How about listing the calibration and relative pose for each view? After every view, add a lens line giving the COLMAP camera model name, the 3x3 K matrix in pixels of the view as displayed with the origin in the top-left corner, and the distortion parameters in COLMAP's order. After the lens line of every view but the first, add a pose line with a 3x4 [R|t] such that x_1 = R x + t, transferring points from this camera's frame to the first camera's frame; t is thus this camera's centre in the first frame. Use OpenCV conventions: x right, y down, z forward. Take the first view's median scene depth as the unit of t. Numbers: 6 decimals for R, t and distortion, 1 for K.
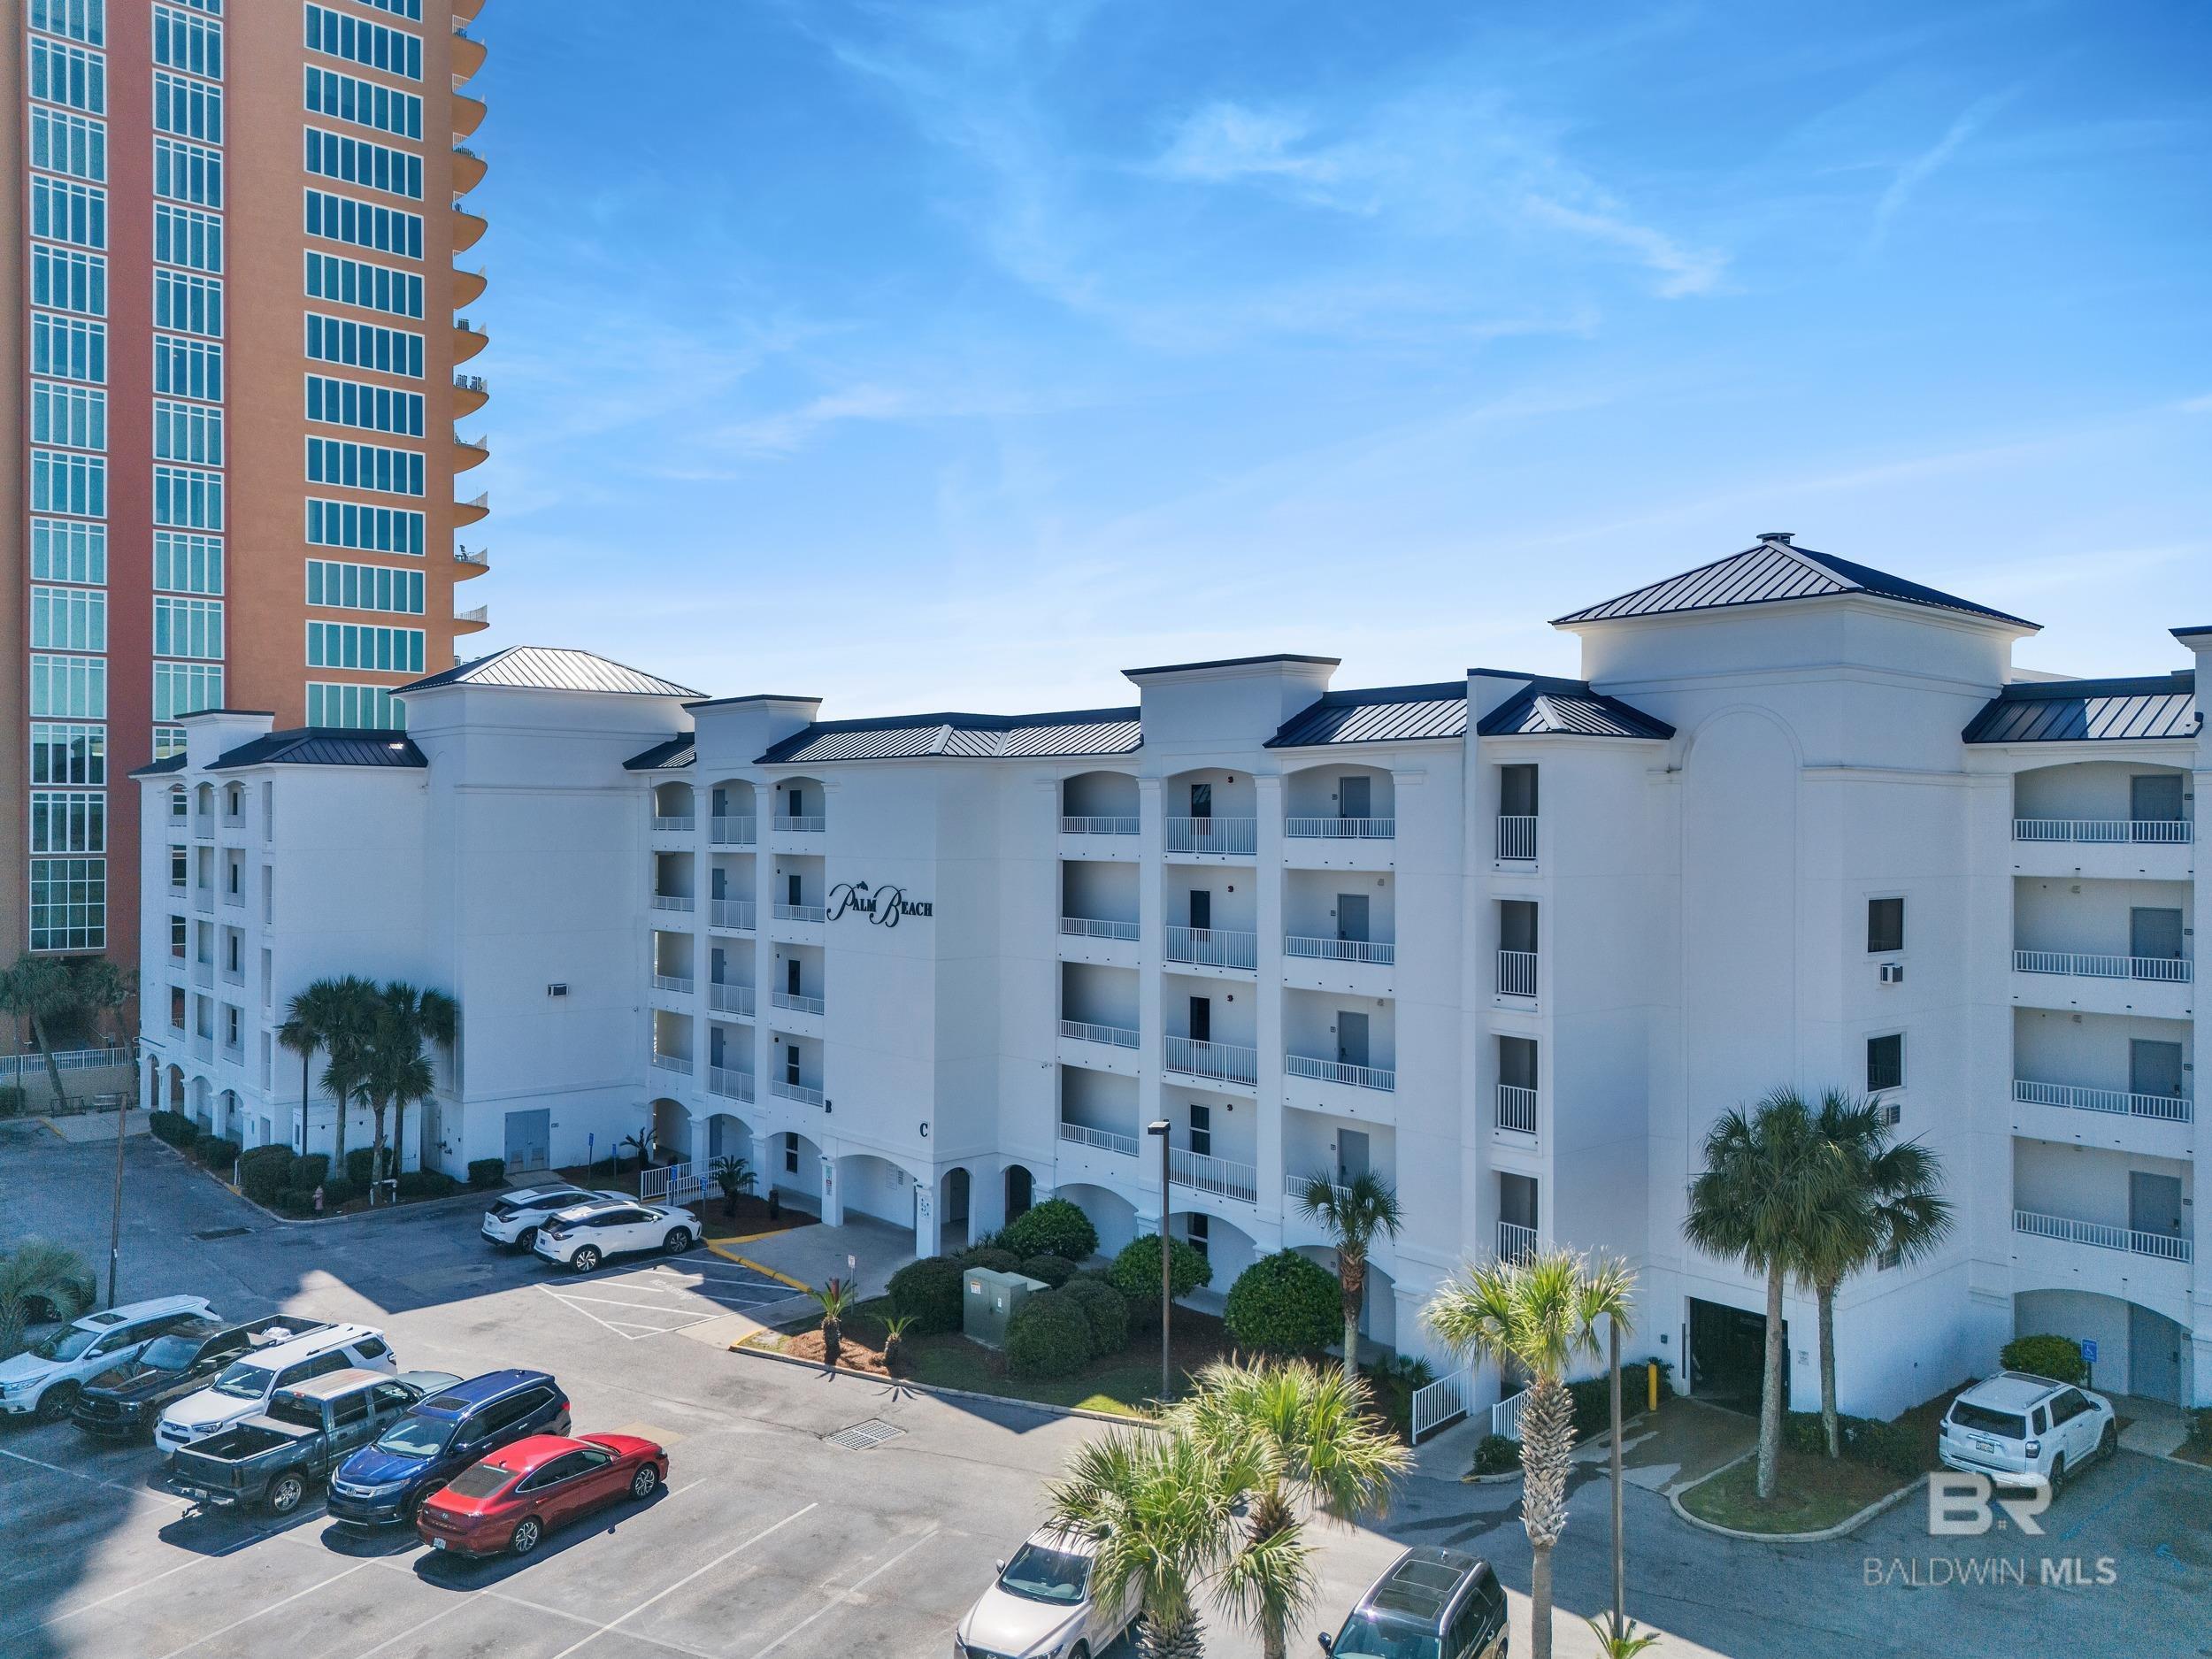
lens RADIAL K [[1639.4, 0, 1107.1], [0, 1639.4, 795.1], [0, 0, 1]] dist [0.083753, -0.075366]
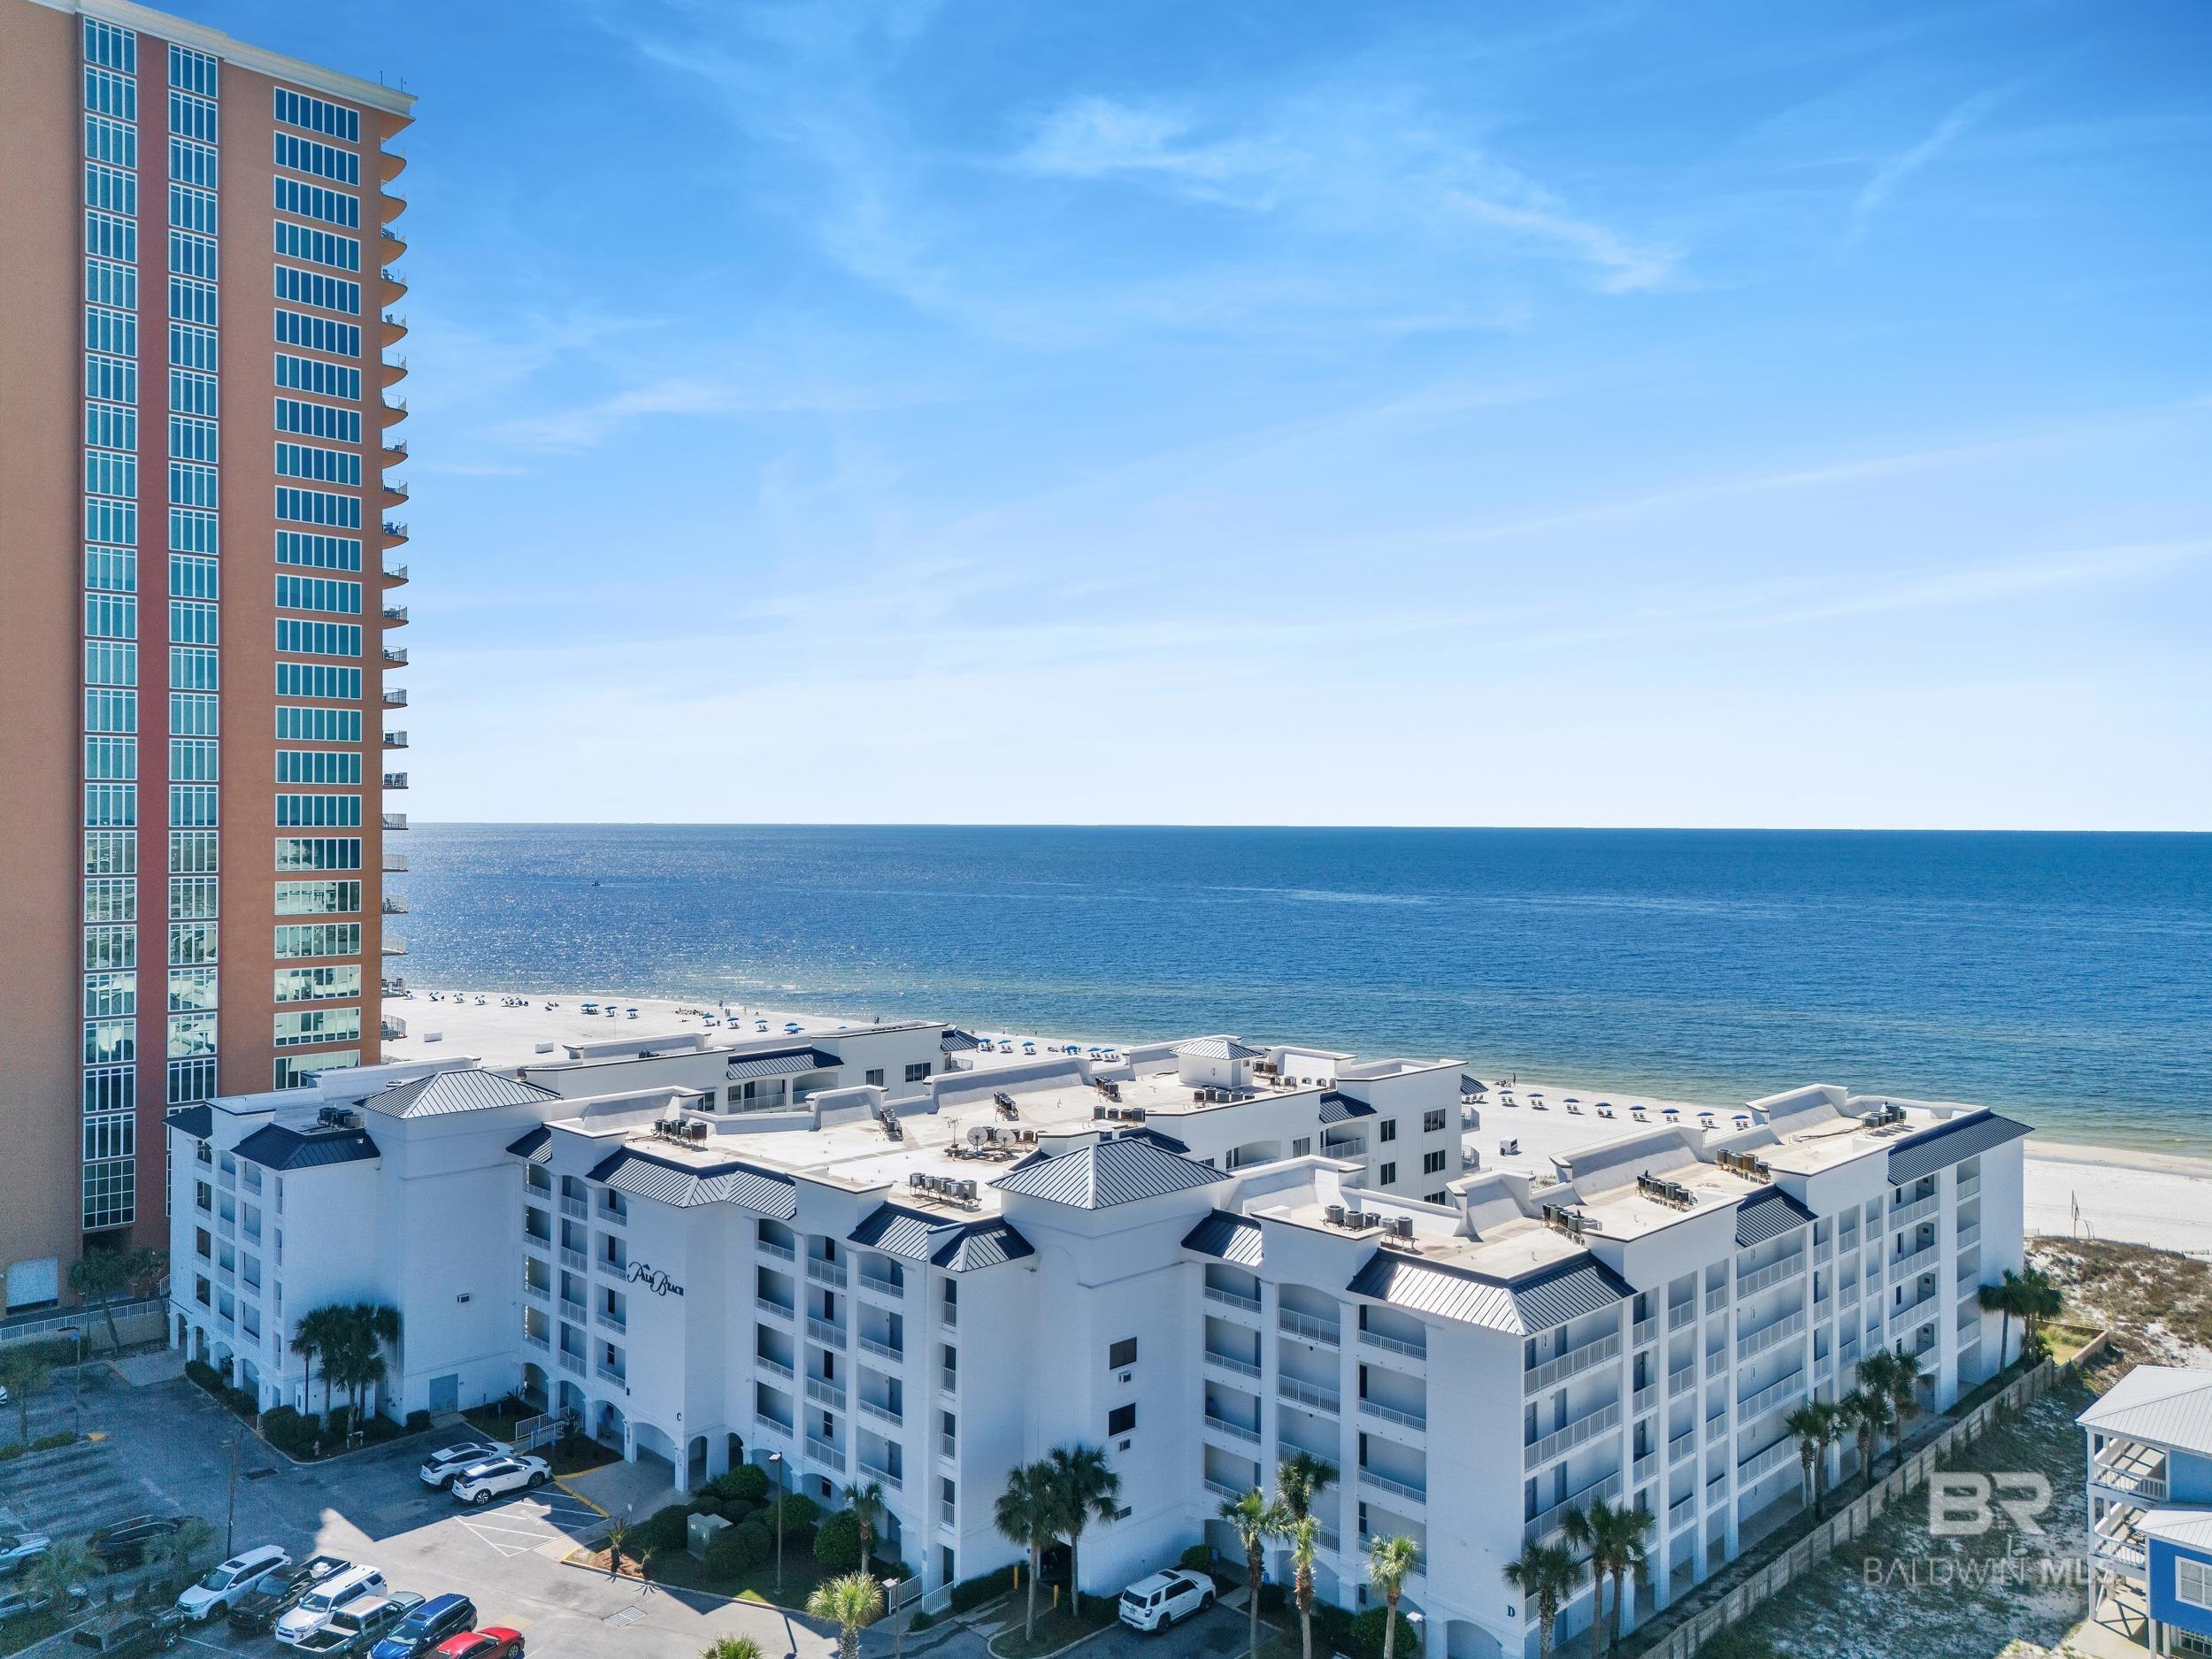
lens RADIAL K [[1634.2, 0, 1117.1], [0, 1634.2, 820.8], [0, 0, 1]] dist [0.072617, -0.064547]
pose [[0.997711, 0.003672, 0.067520, 0.238652], [-0.004548, 0.999908, 0.012812, -0.469279], [-0.067466, -0.013090, 0.997636, -0.802415]]
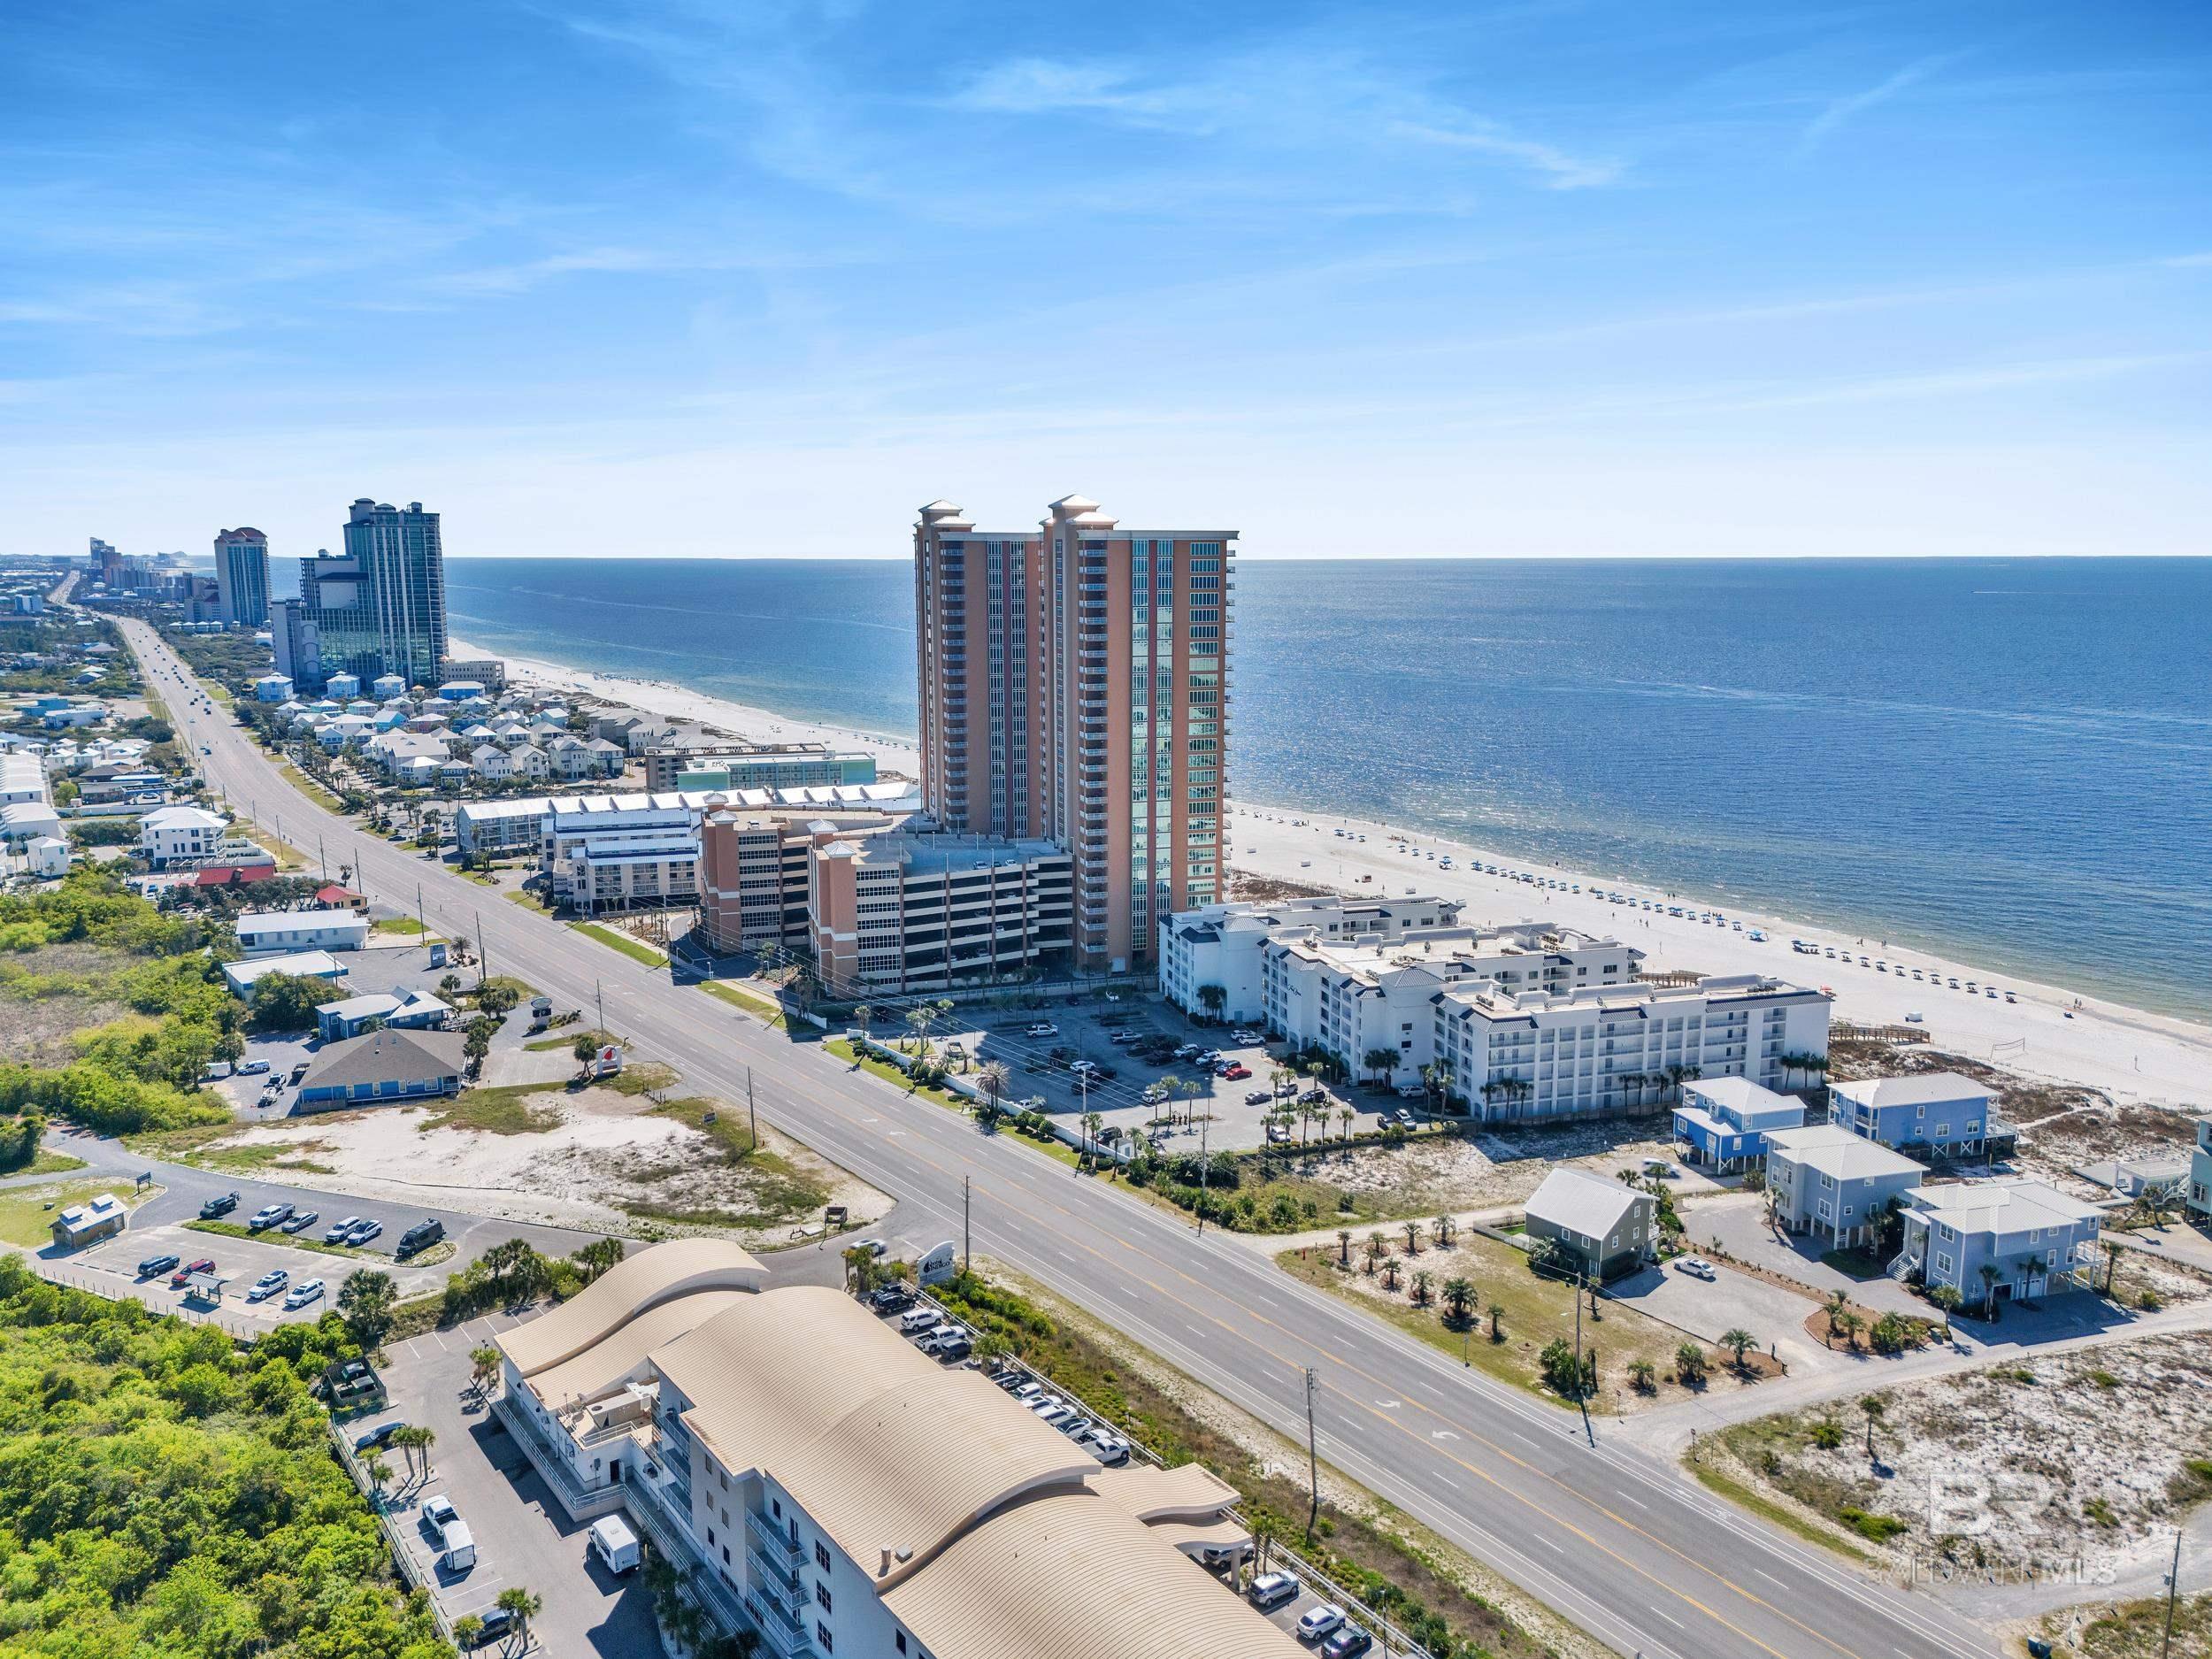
lens RADIAL K [[1639.4, 0, 1107.1], [0, 1639.4, 795.1], [0, 0, 1]] dist [0.083753, -0.075366]
pose [[0.909876, 0.062930, -0.410080, 1.678104], [0.003446, 0.987249, 0.159147, -1.625451], [0.414867, -0.146217, 0.898057, -4.614301]]
